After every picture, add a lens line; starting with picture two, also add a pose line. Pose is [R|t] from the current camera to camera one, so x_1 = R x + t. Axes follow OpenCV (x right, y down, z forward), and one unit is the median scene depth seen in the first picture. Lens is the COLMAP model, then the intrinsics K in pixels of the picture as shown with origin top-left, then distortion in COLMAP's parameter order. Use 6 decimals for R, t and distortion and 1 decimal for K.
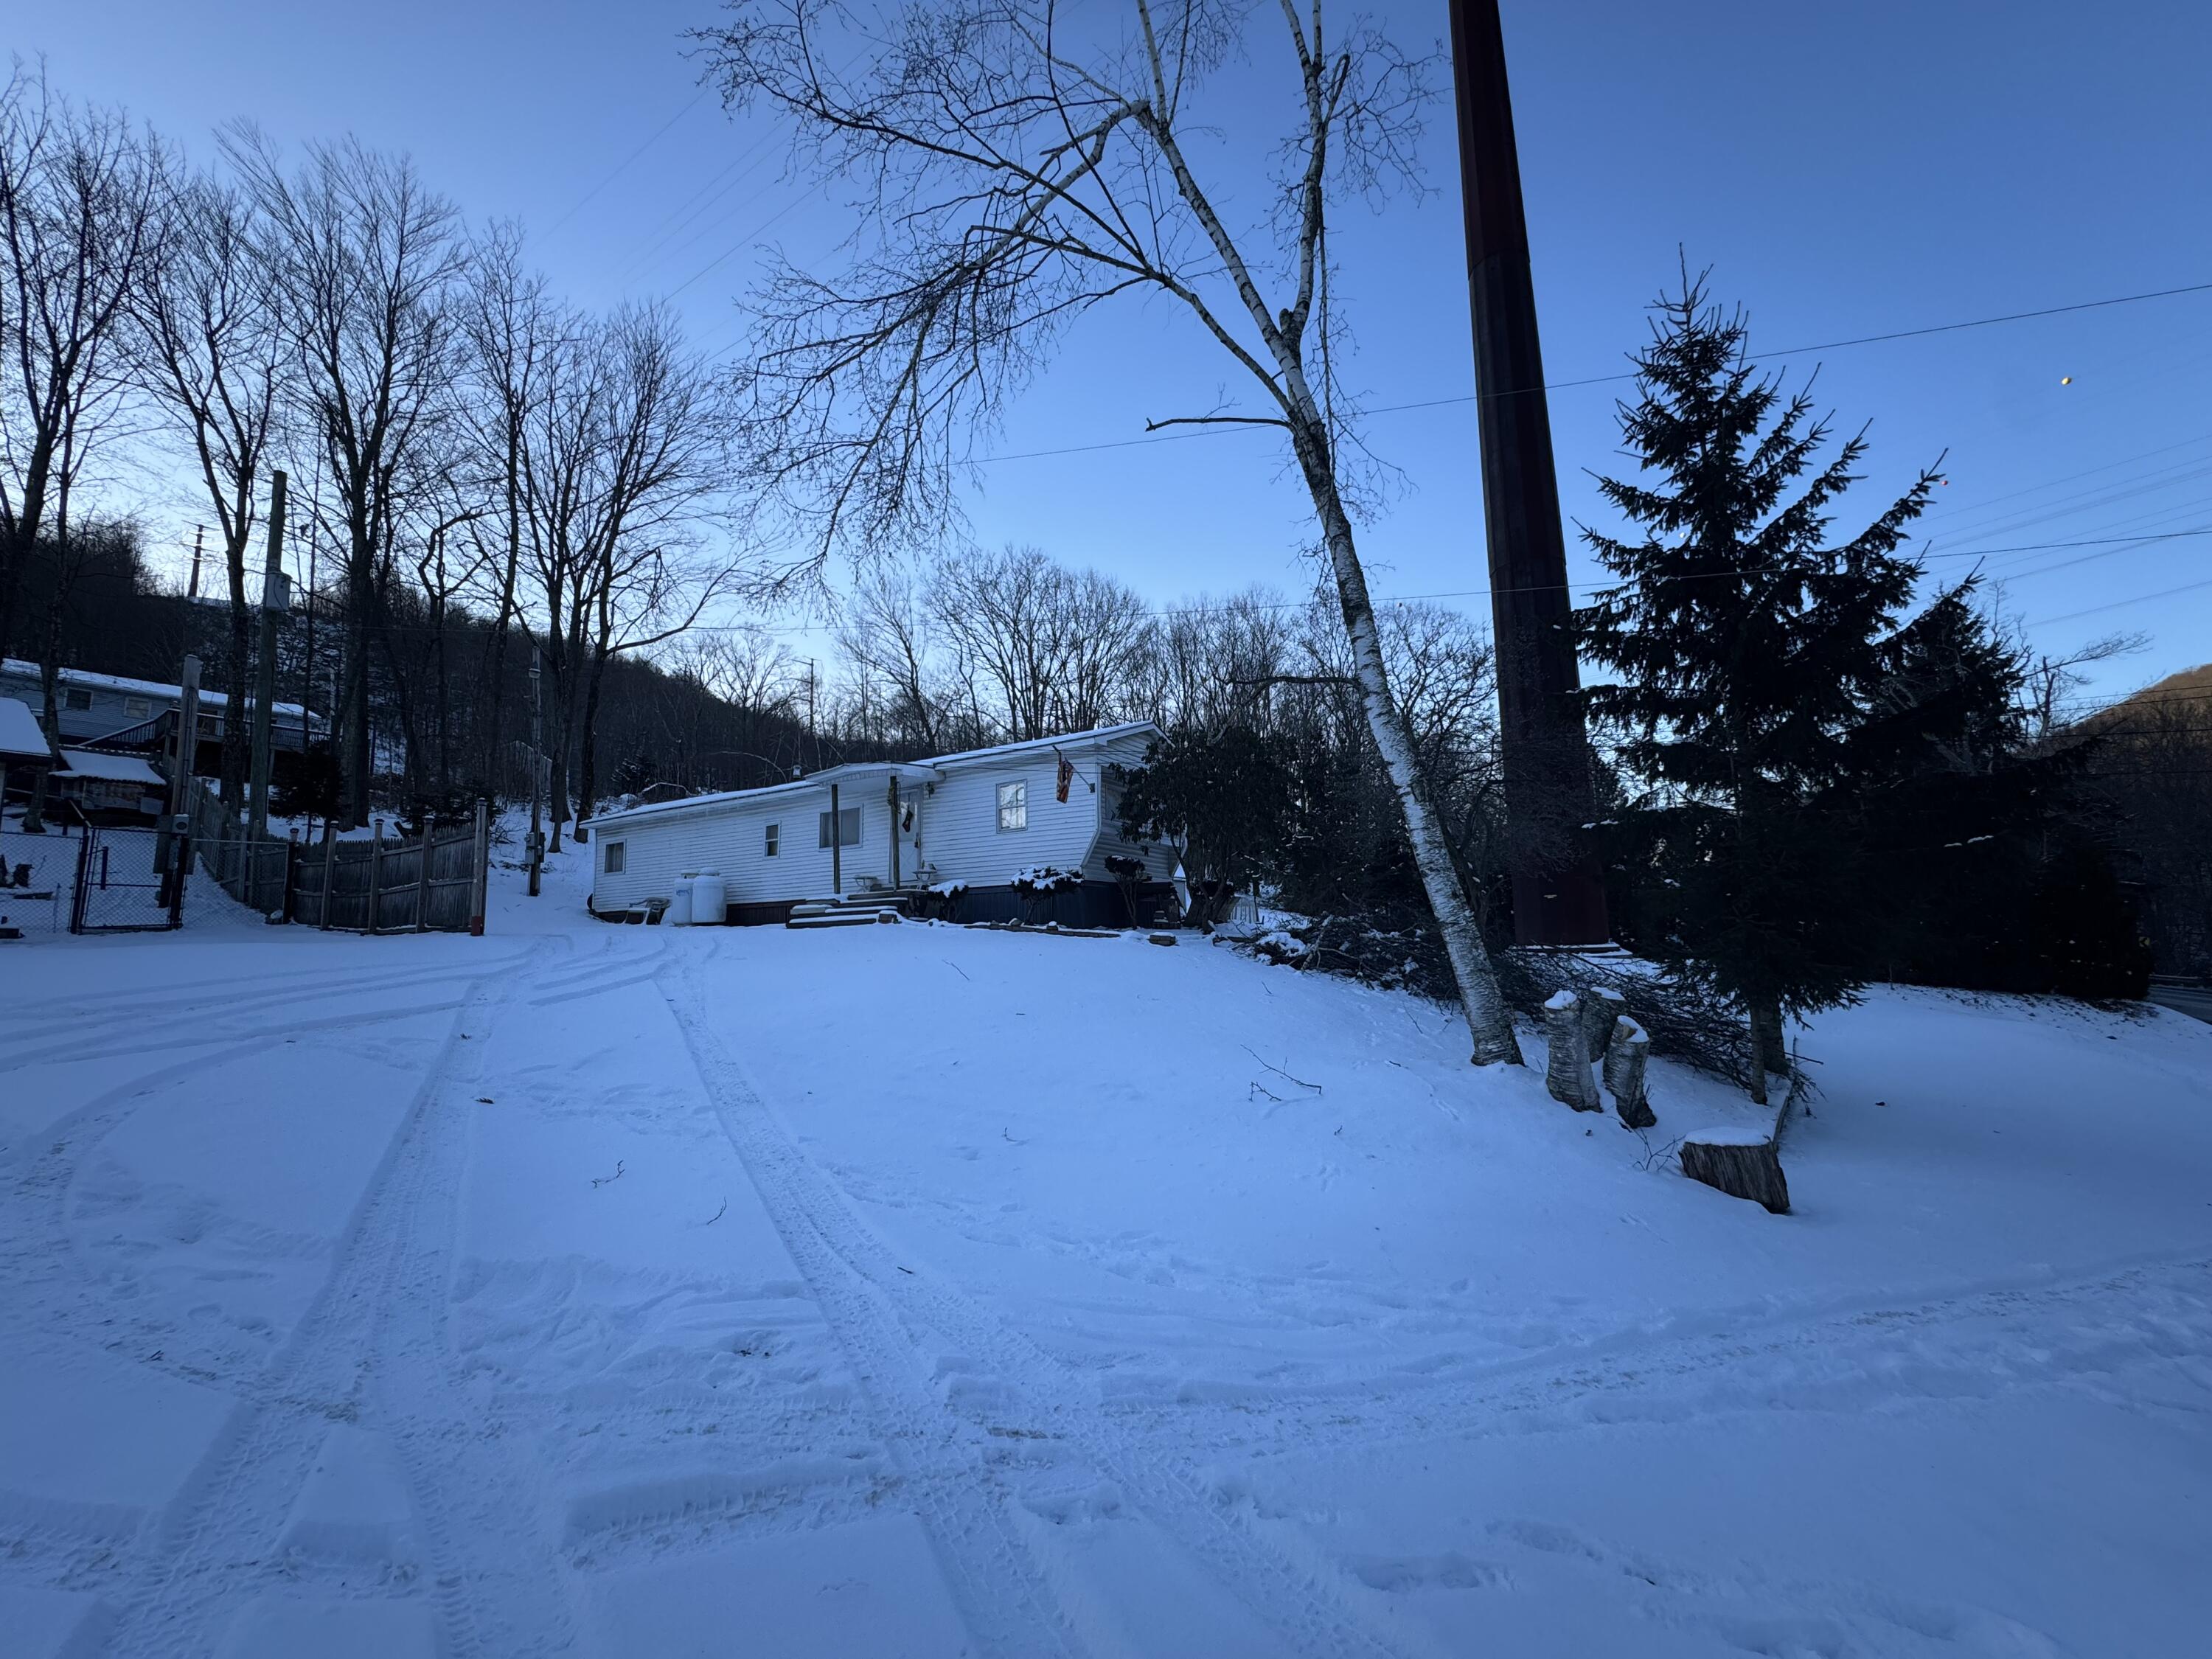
lens RADIAL K [[891.7, 0, 1097.1], [0, 891.7, 834.1], [0, 0, 1]] dist [-0.000961, 0.001465]
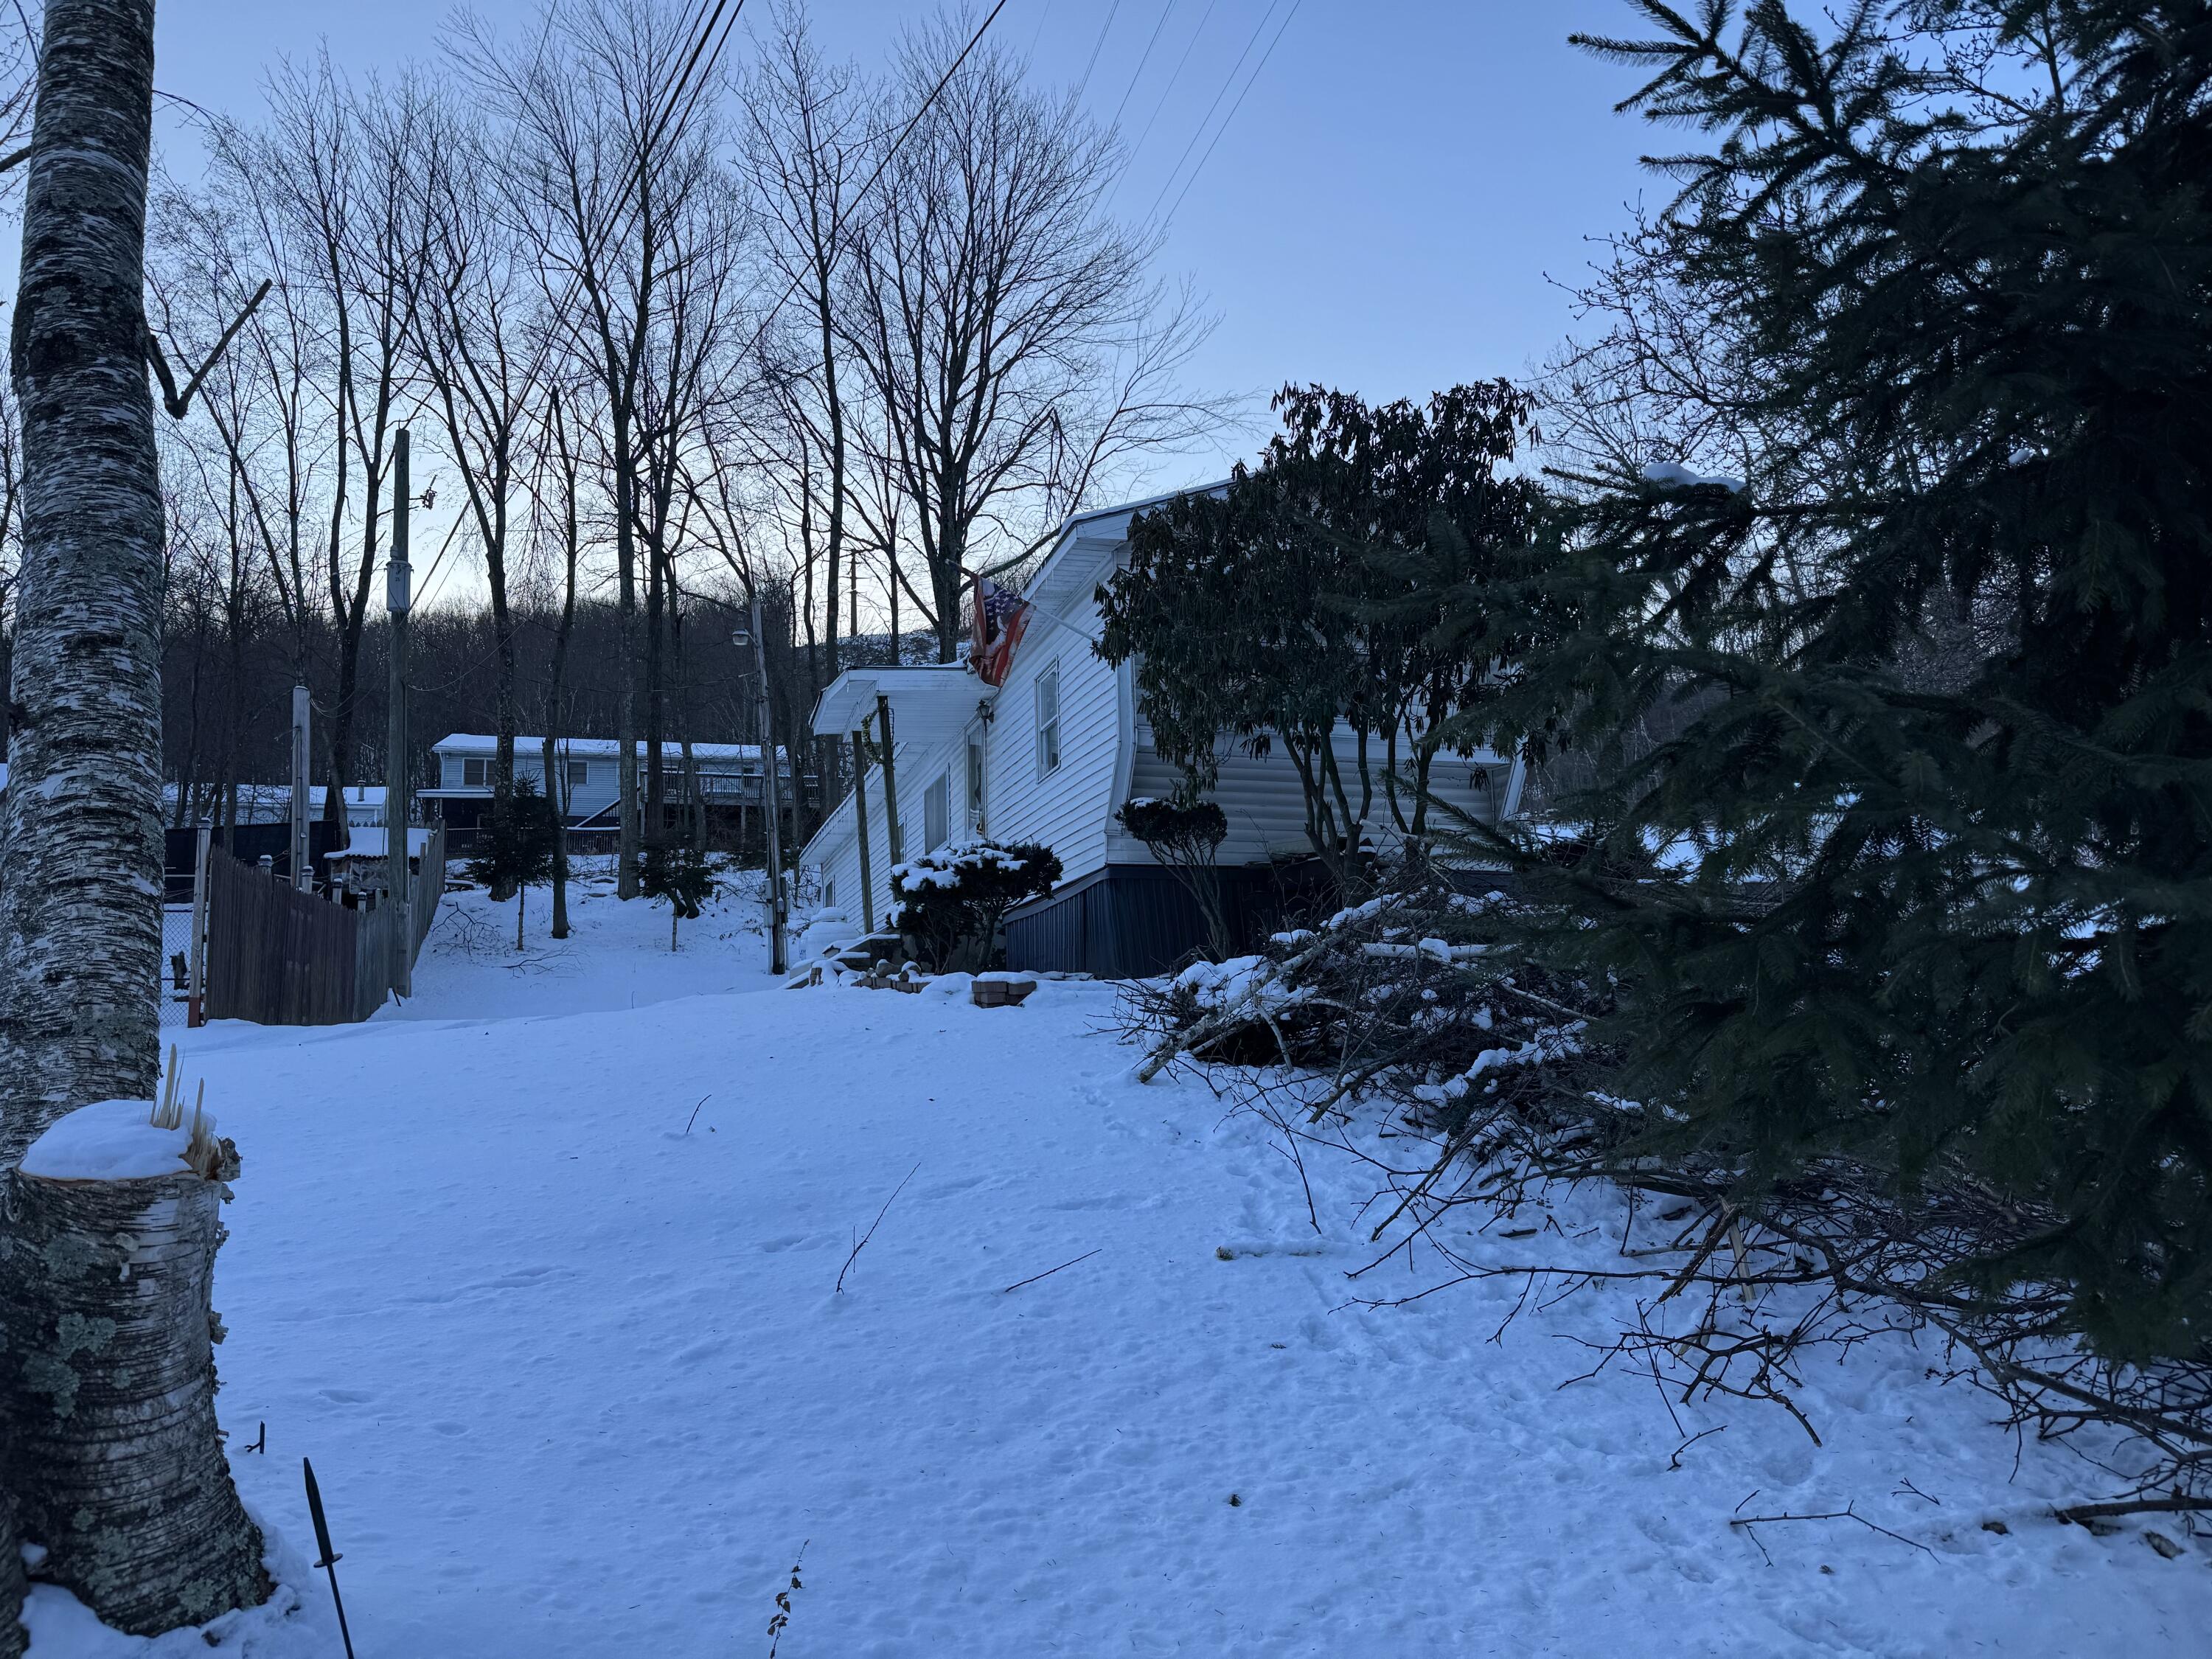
lens RADIAL K [[1571.3, 0, 1101.7], [0, 1571.3, 816.2], [0, 0, 1]] dist [0.022567, -0.004963]
pose [[0.771910, -0.112162, -0.625759, 0.644182], [0.096086, 0.993589, -0.059564, 0.103098], [0.628428, -0.014148, 0.777739, 0.587534]]
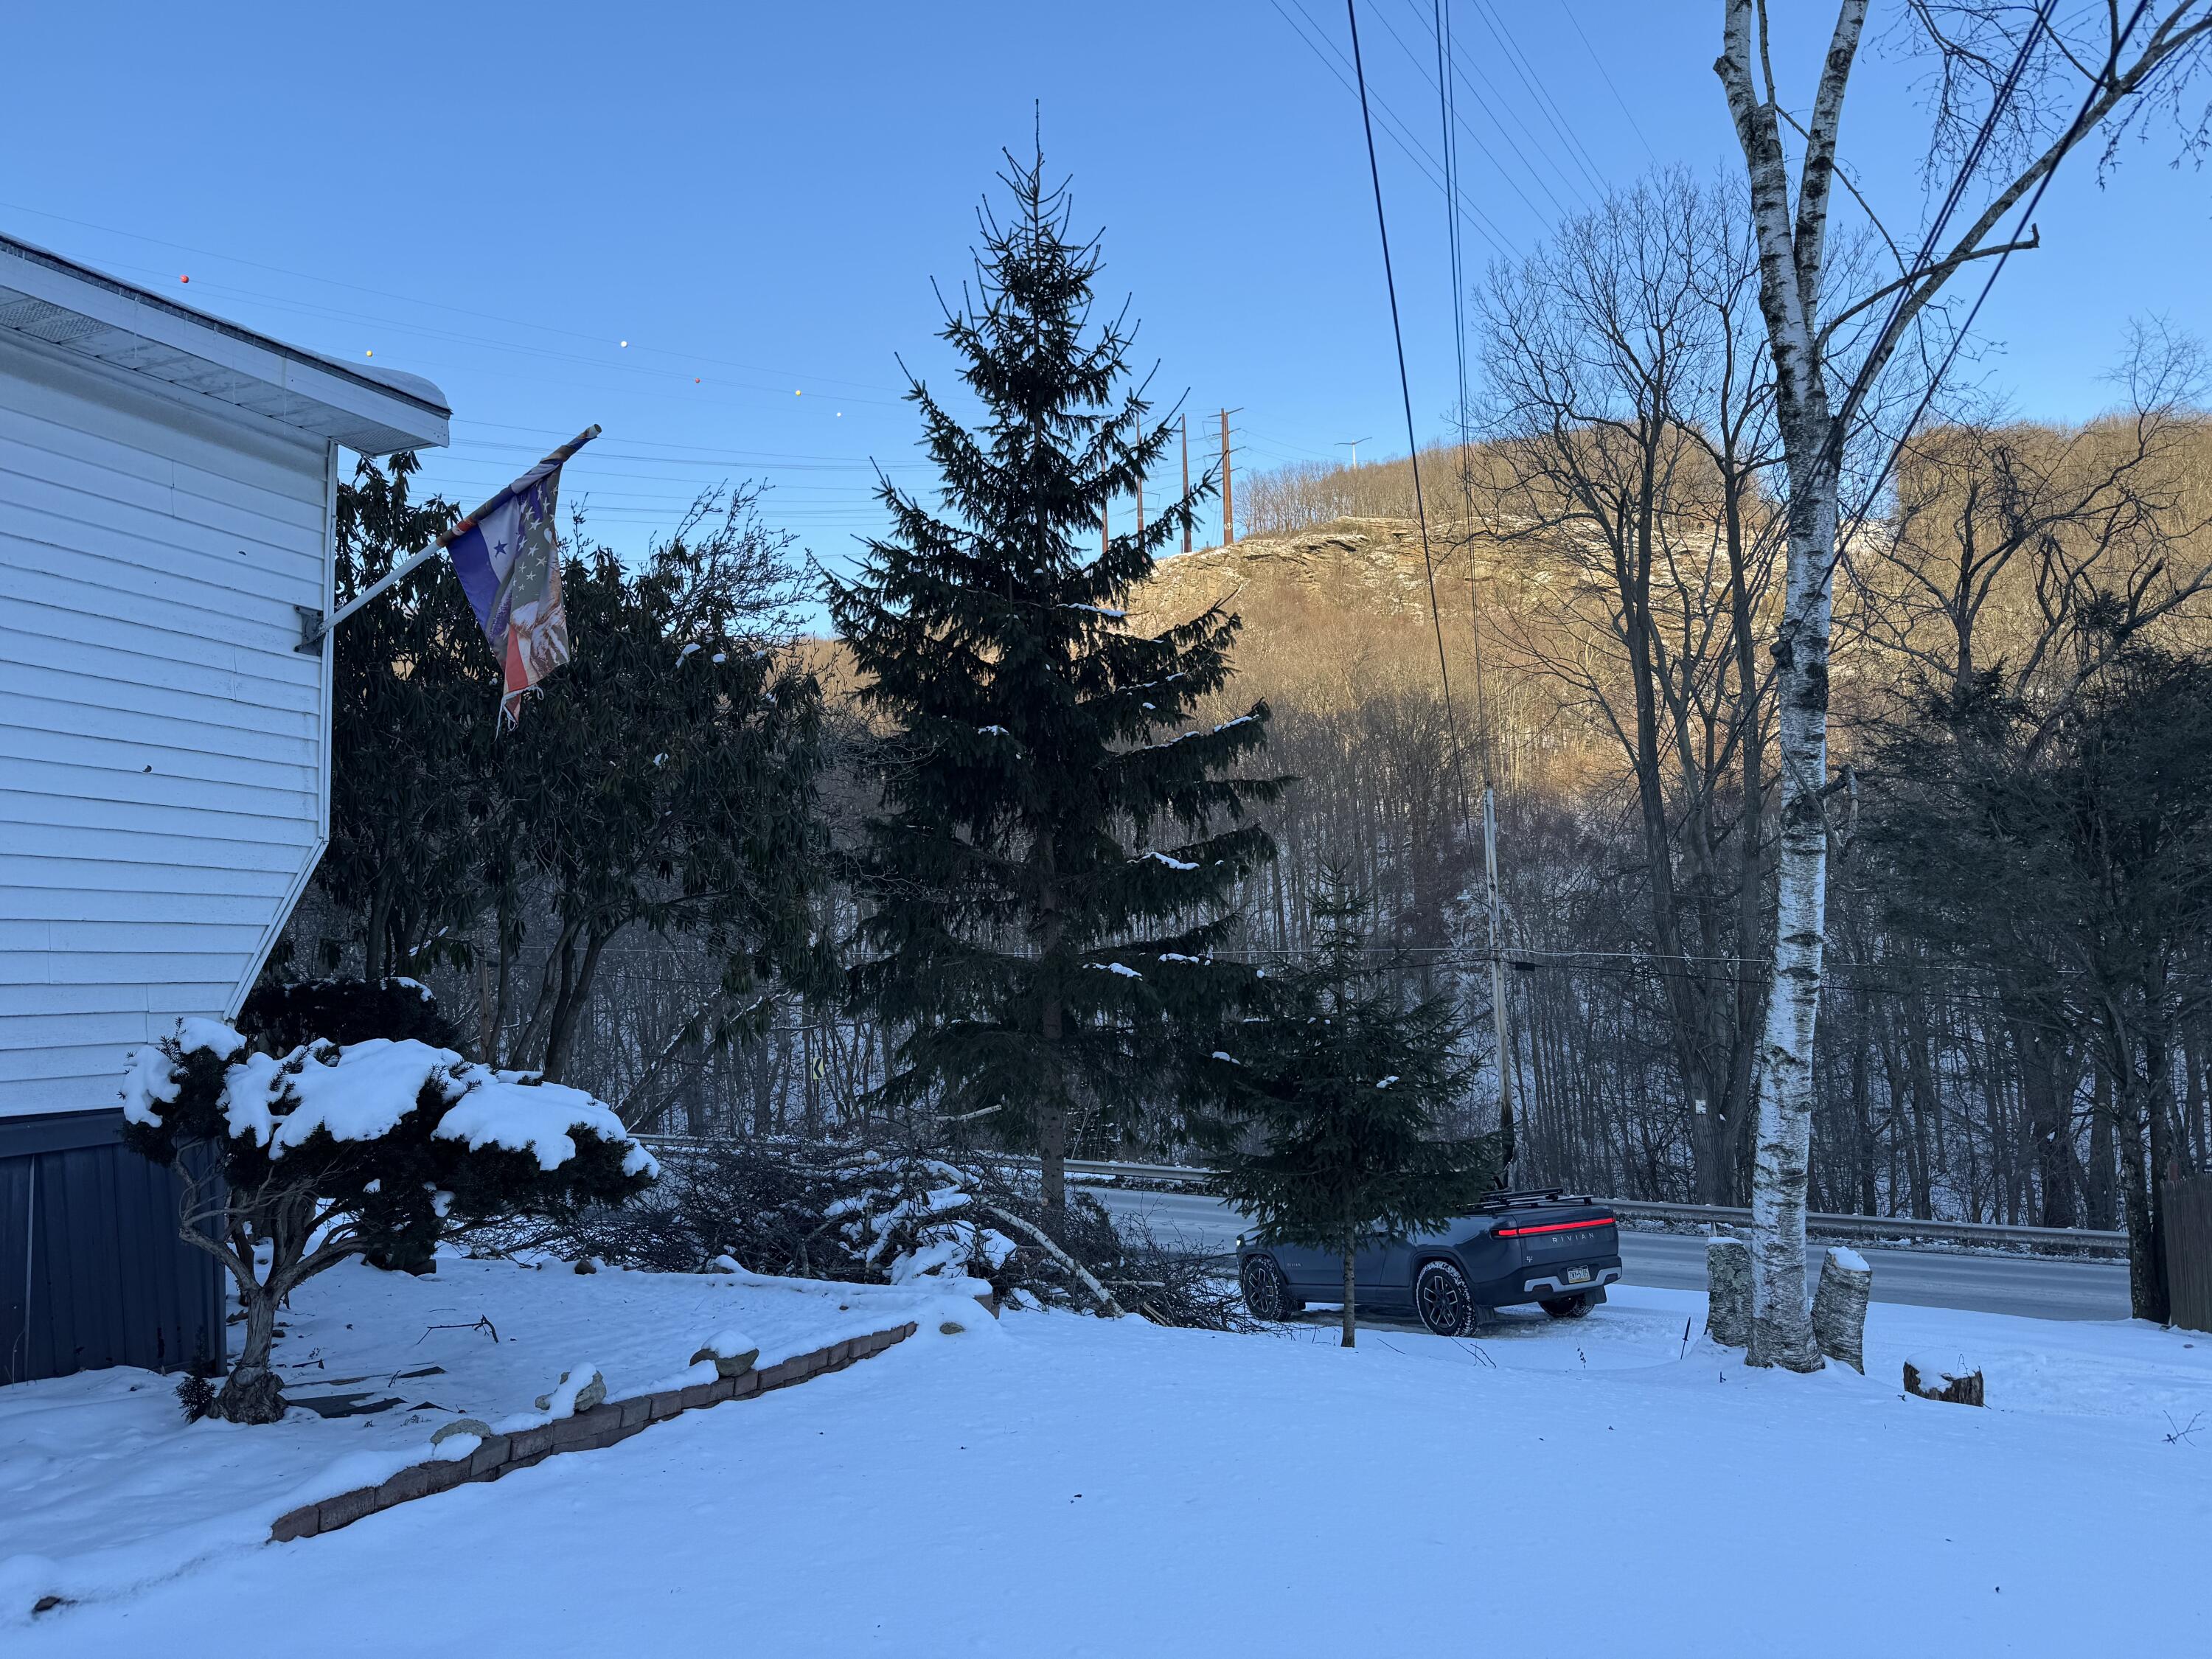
lens RADIAL K [[1571.3, 0, 1116.5], [0, 1571.3, 822.4], [0, 0, 1]] dist [0.022567, -0.004963]
pose [[-0.142348, 0.112922, 0.983354, -0.536626], [-0.103389, 0.986340, -0.128231, 0.025553], [-0.984402, -0.119921, -0.128728, 1.227826]]
